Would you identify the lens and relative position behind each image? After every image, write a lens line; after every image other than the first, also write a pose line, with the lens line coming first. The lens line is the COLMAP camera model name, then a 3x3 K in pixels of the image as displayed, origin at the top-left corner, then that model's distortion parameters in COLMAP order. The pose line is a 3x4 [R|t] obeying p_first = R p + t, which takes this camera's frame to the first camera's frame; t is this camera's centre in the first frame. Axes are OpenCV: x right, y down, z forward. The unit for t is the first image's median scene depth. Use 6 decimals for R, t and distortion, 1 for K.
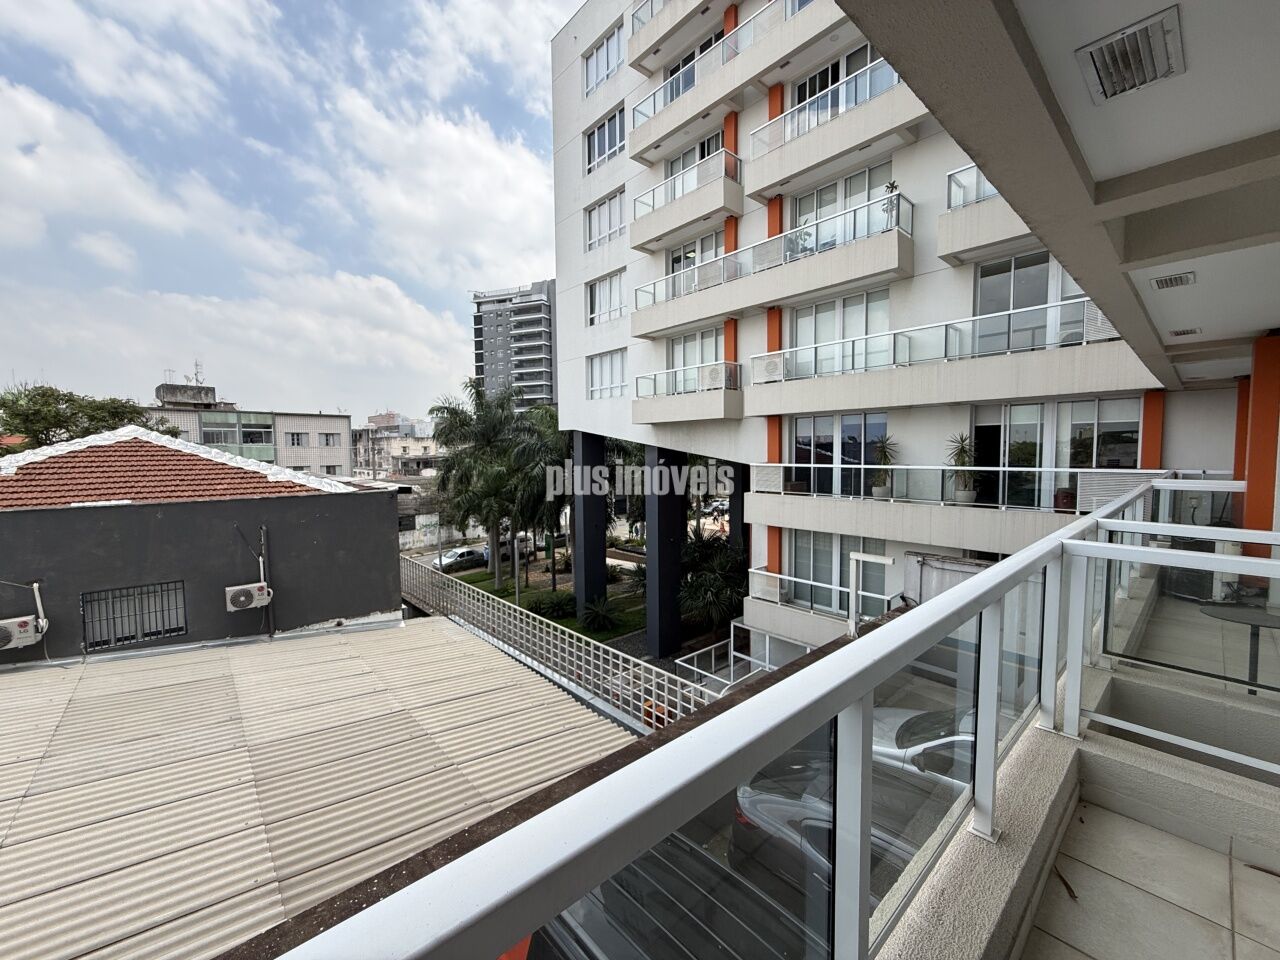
lens RADIAL K [[511.6, 0, 639.1], [0, 511.6, 479.1], [0, 0, 1]] dist [0.001880, 0.000151]
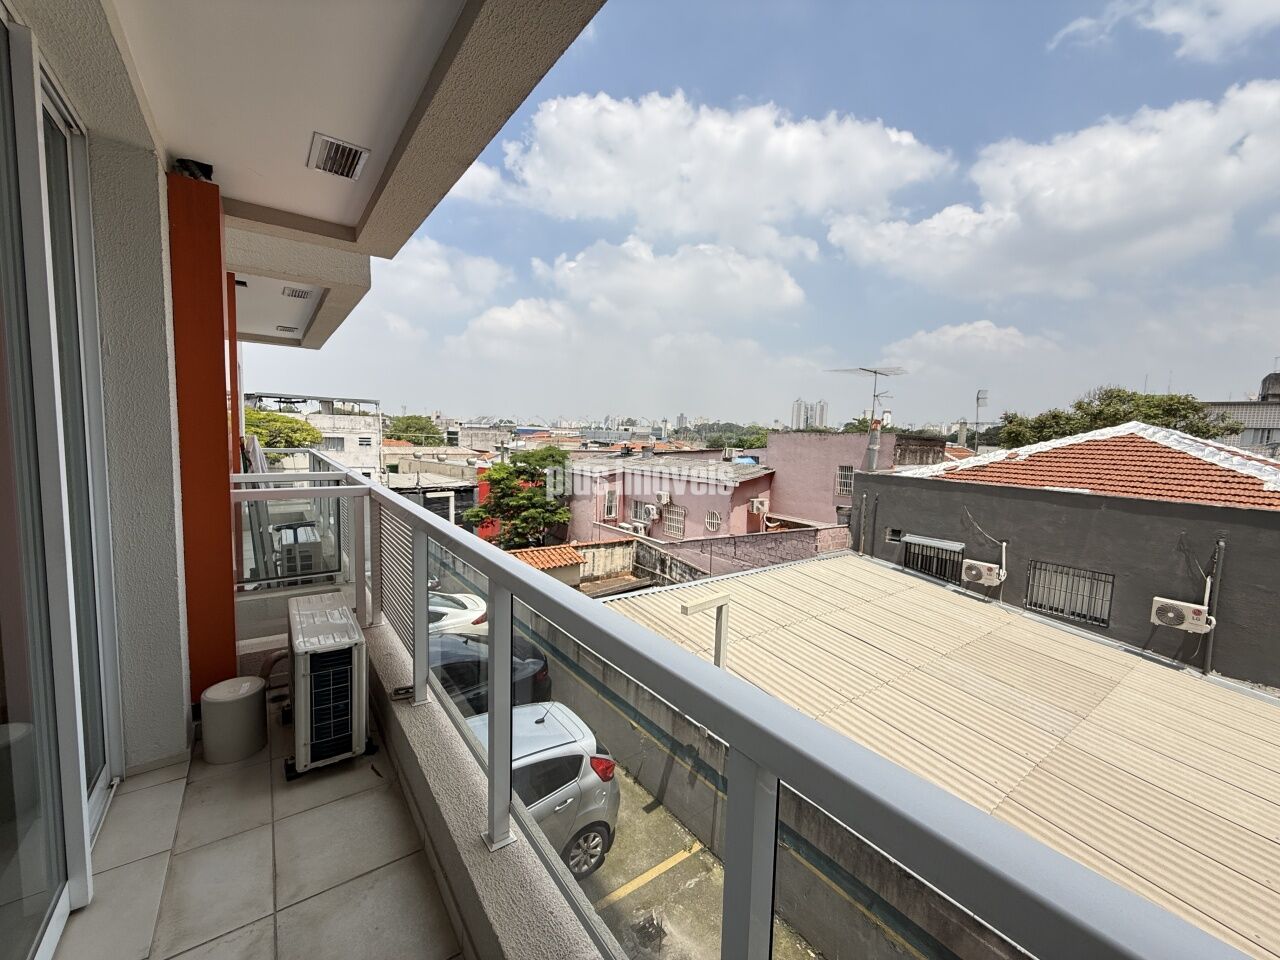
lens RADIAL K [[511.6, 0, 638.6], [0, 511.6, 479.7], [0, 0, 1]] dist [0.001880, 0.000151]
pose [[-0.094864, 0.094386, -0.991006, 0.170510], [-0.091399, 0.990465, 0.103084, -0.005308], [0.991285, 0.100356, -0.085333, 0.142286]]
